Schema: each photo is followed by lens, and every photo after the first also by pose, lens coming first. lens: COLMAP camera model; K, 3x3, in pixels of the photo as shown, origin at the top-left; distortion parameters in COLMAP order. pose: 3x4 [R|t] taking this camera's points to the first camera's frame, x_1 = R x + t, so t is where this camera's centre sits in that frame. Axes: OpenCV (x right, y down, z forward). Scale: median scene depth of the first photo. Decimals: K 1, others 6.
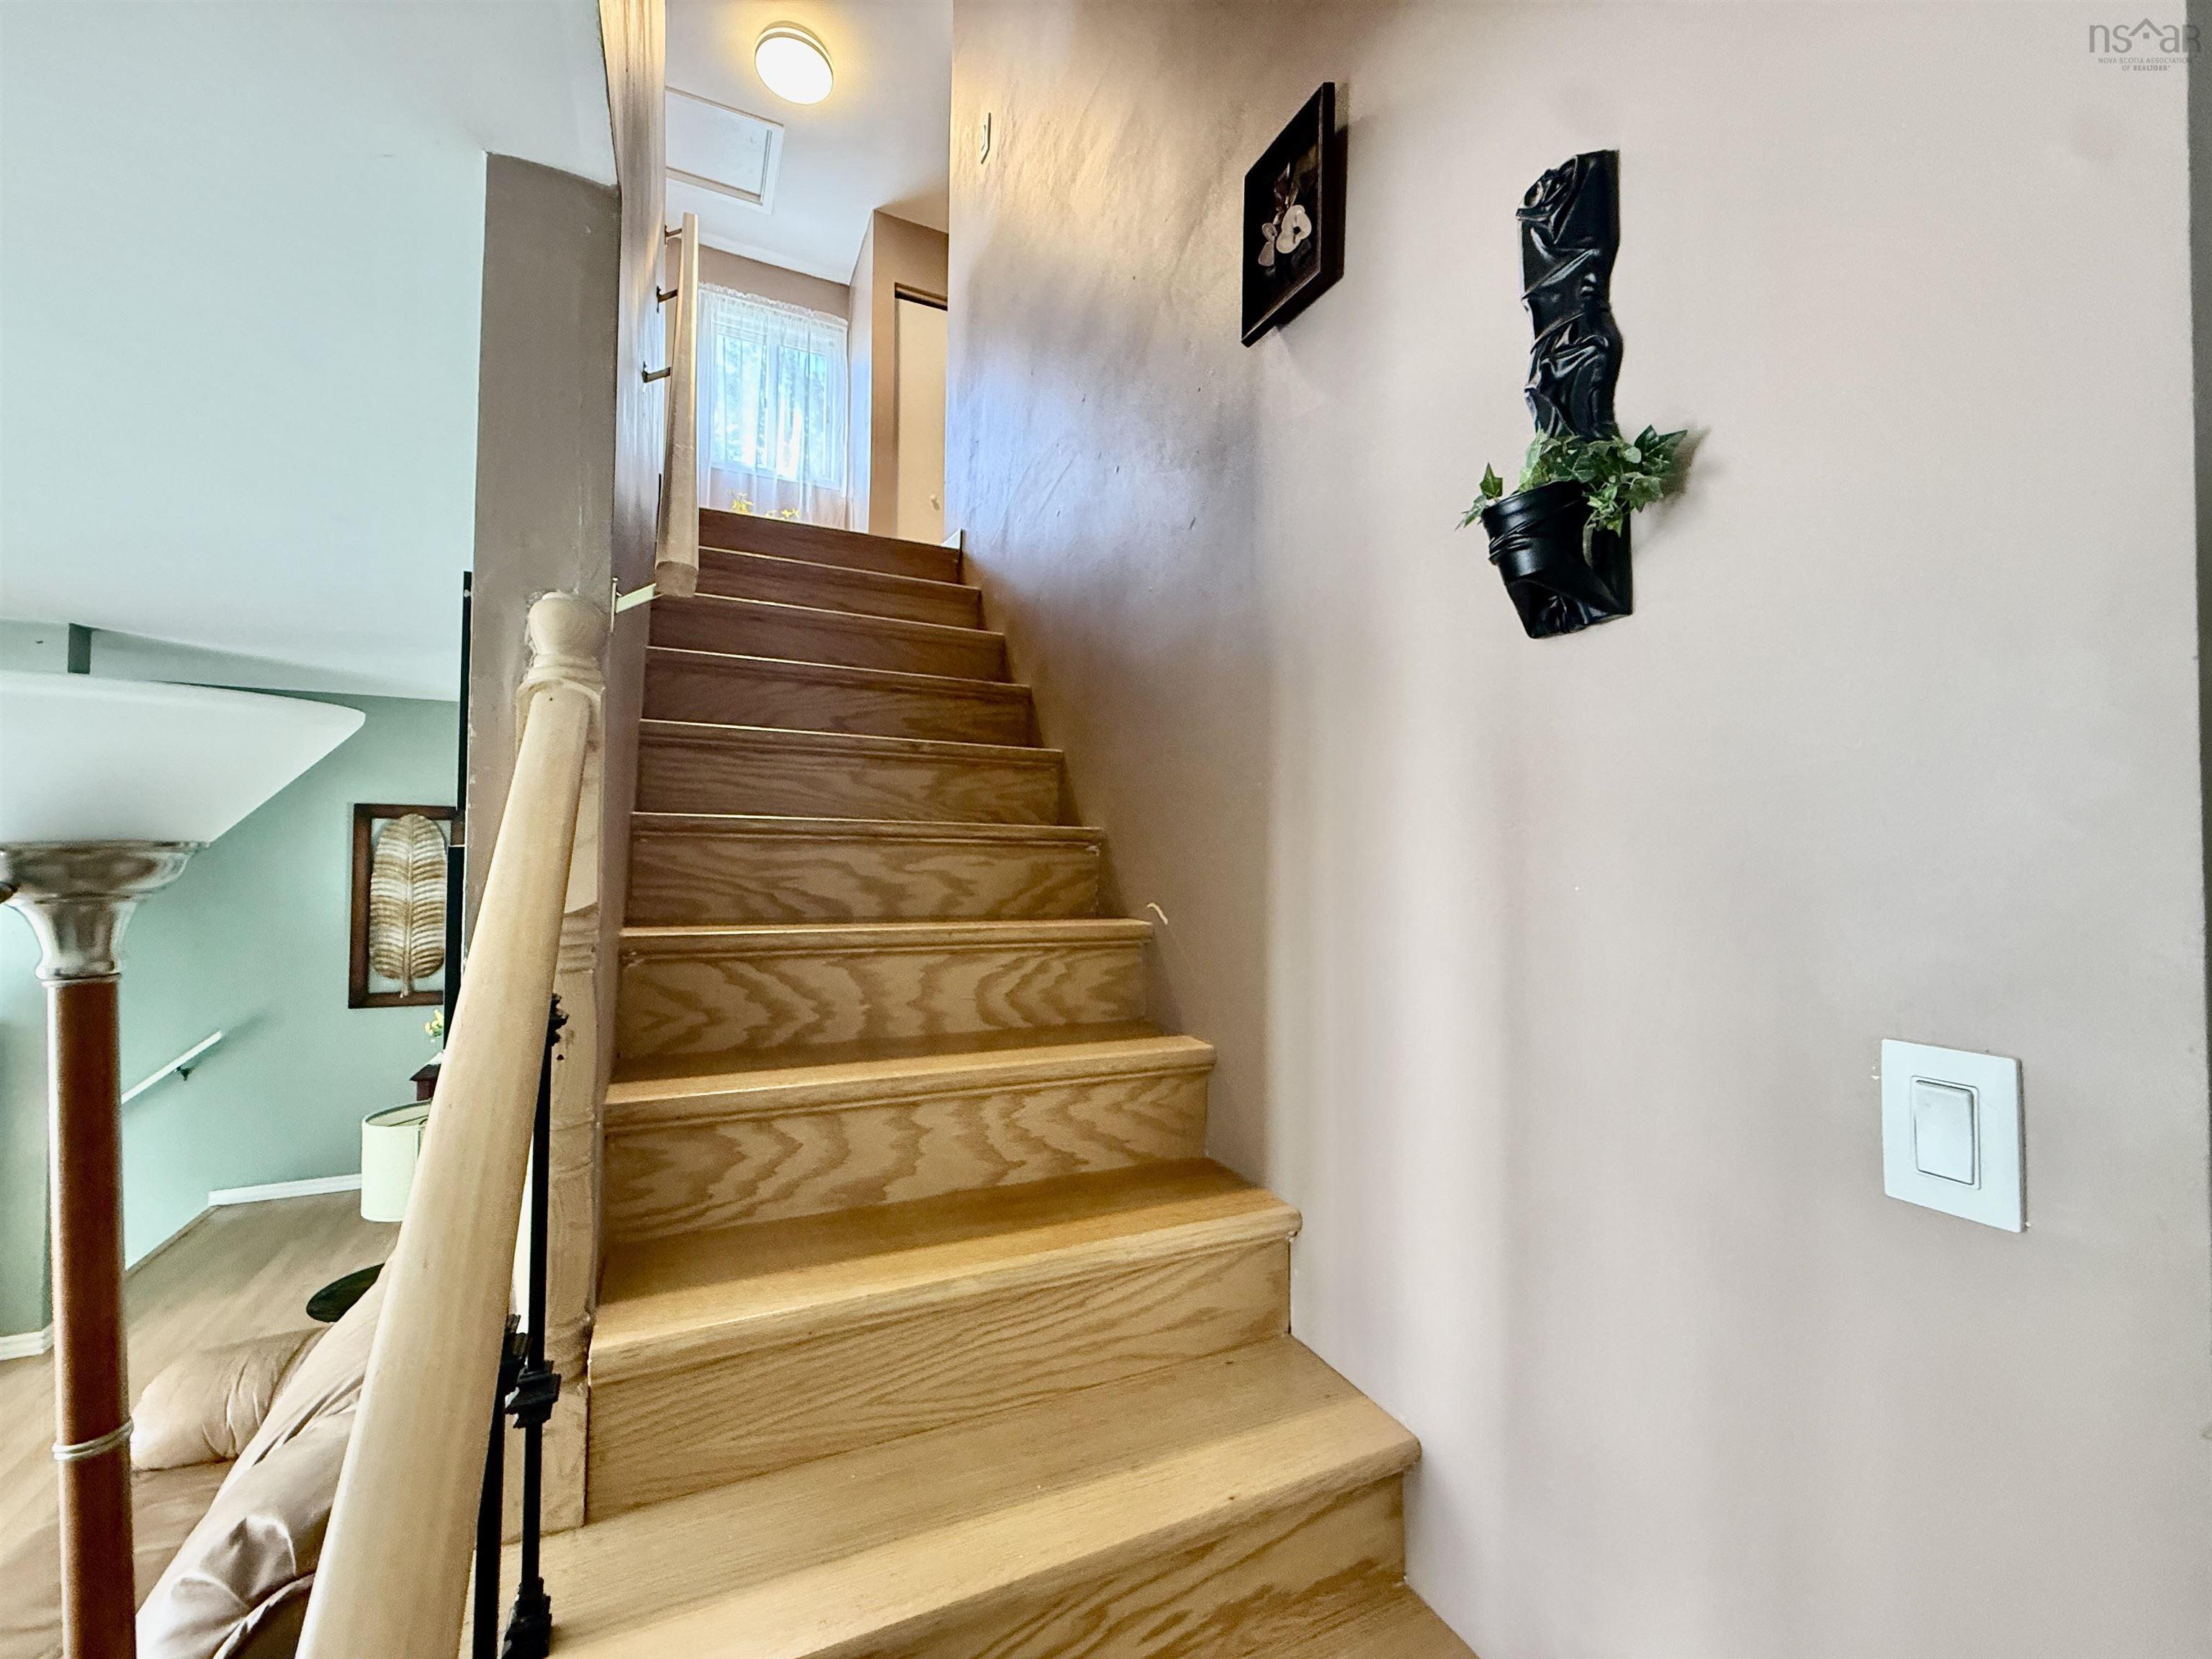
lens RADIAL K [[885.0, 0, 1107.3], [0, 885.0, 832.7], [0, 0, 1]] dist [0.000958, 0.000112]
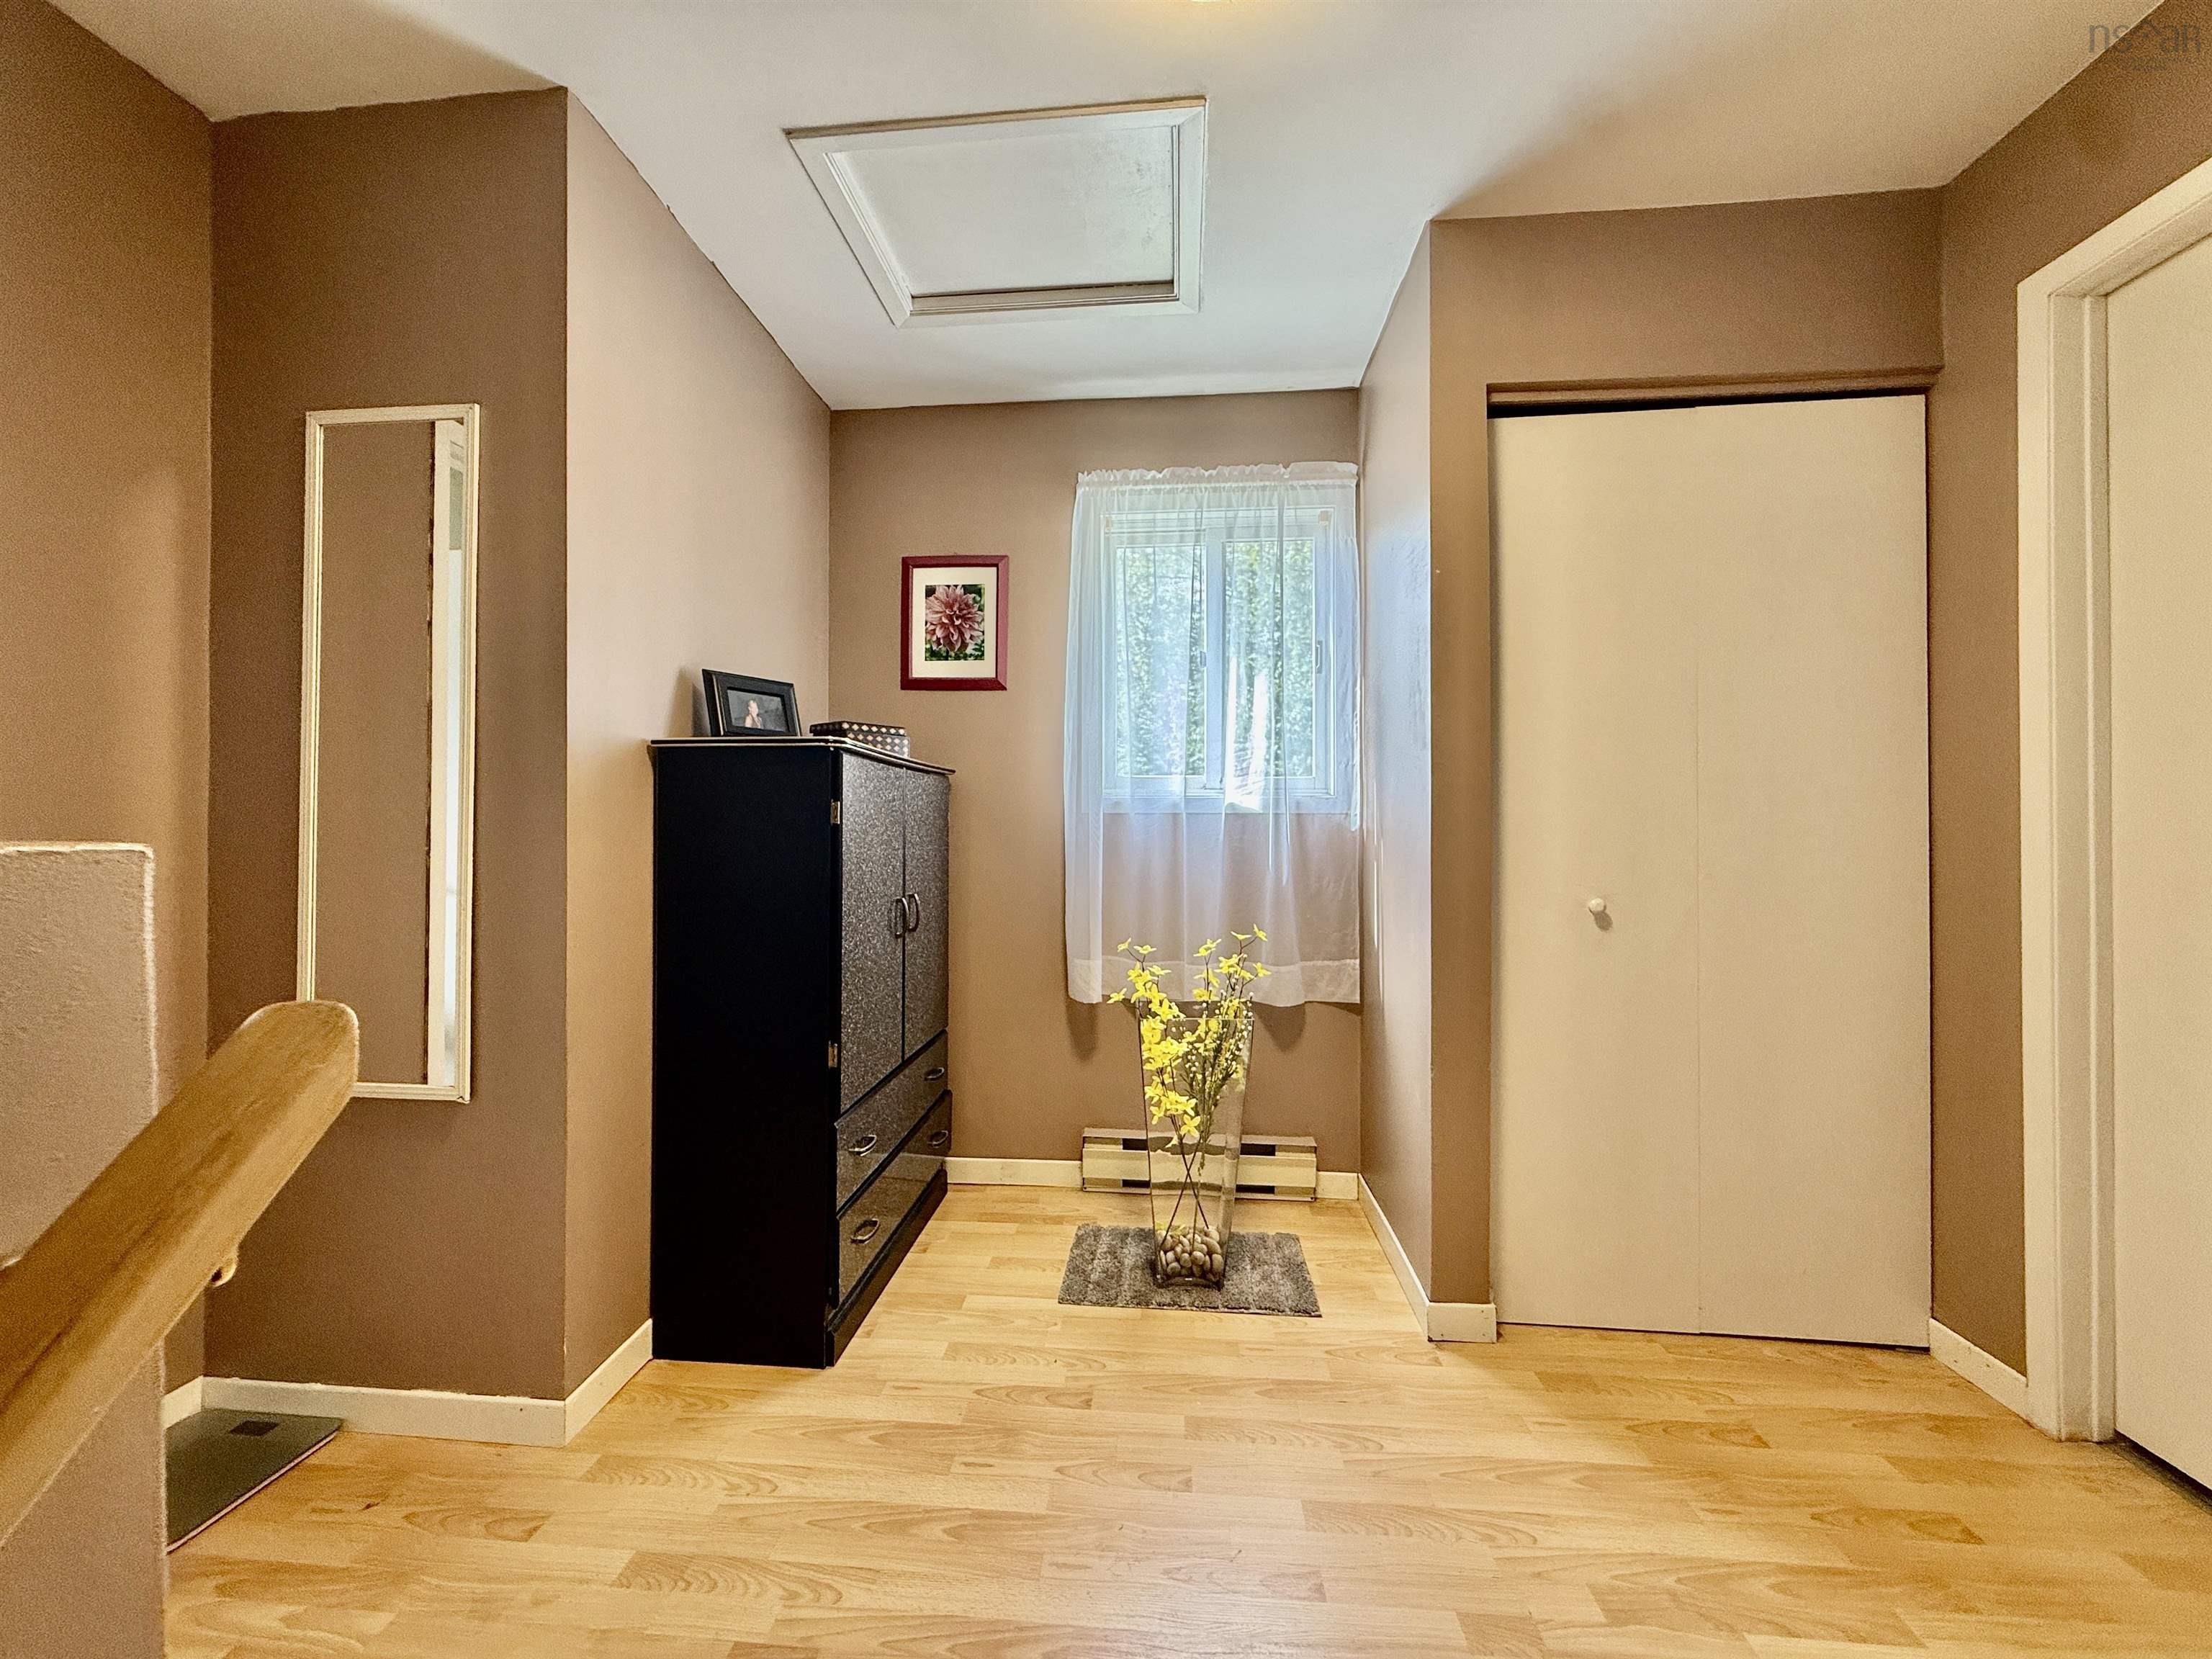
lens RADIAL K [[885.0, 0, 1098.5], [0, 885.0, 823.9], [0, 0, 1]] dist [0.000958, 0.000112]
pose [[0.863728, -0.012214, -0.503810, -0.180687], [0.026952, 0.999395, 0.021978, -0.409090], [0.503237, -0.032562, 0.863535, 0.525582]]
